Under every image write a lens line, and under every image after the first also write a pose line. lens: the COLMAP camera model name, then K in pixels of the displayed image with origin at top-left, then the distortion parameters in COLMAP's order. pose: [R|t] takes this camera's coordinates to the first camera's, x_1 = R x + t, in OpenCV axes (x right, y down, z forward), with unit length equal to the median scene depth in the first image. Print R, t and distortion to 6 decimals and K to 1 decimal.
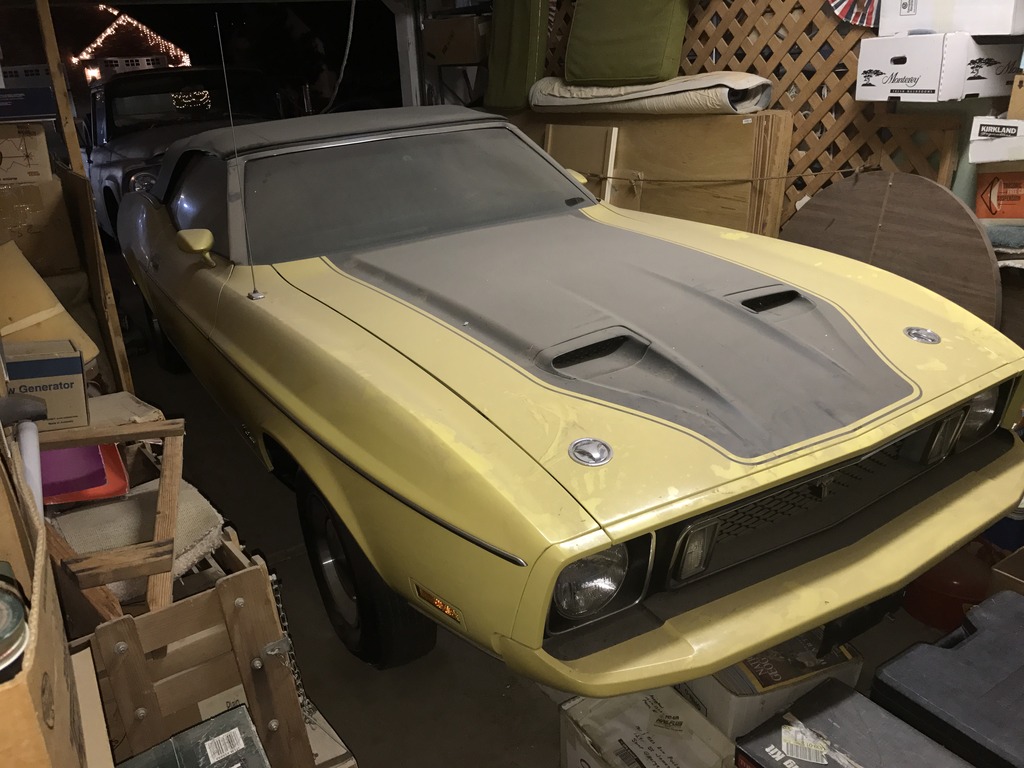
lens RADIAL K [[766.5, 0, 512.0], [0, 766.5, 384.0], [0, 0, 1]] dist [-0.009258, -0.006226]
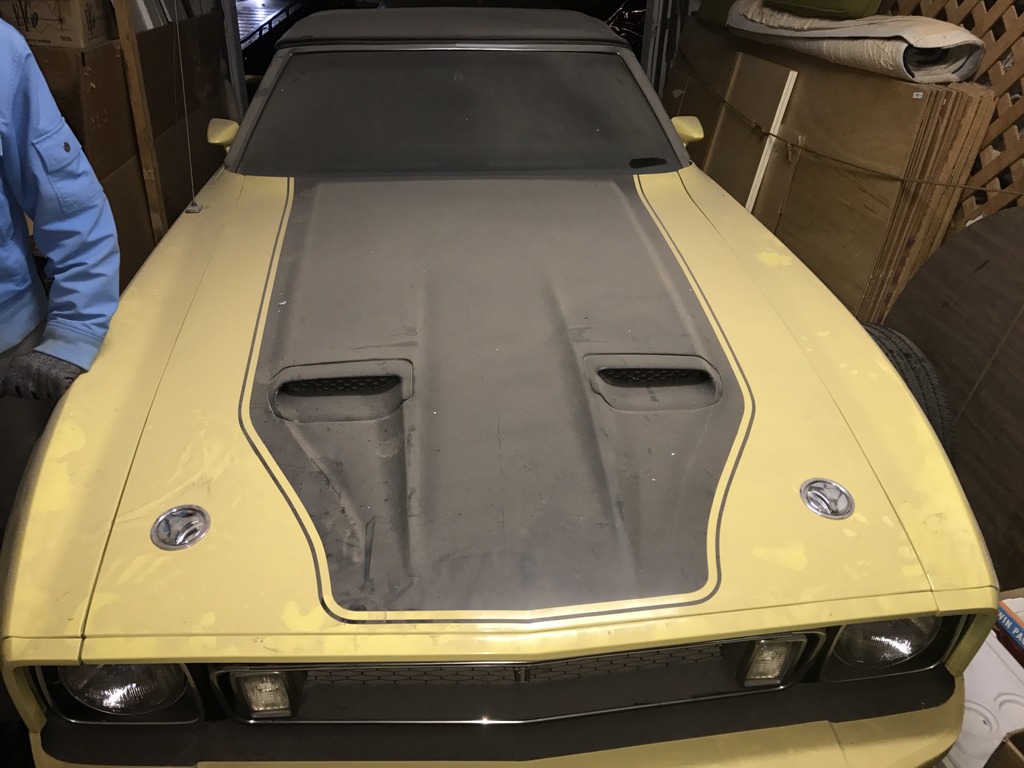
lens RADIAL K [[787.8, 0, 512.0], [0, 787.8, 384.0], [0, 0, 1]] dist [-0.004724, -0.000229]
pose [[0.905778, 0.278284, -0.319568, 0.269912], [-0.237666, 0.957981, 0.160587, -0.112384], [0.350829, -0.069506, 0.933857, 0.163274]]
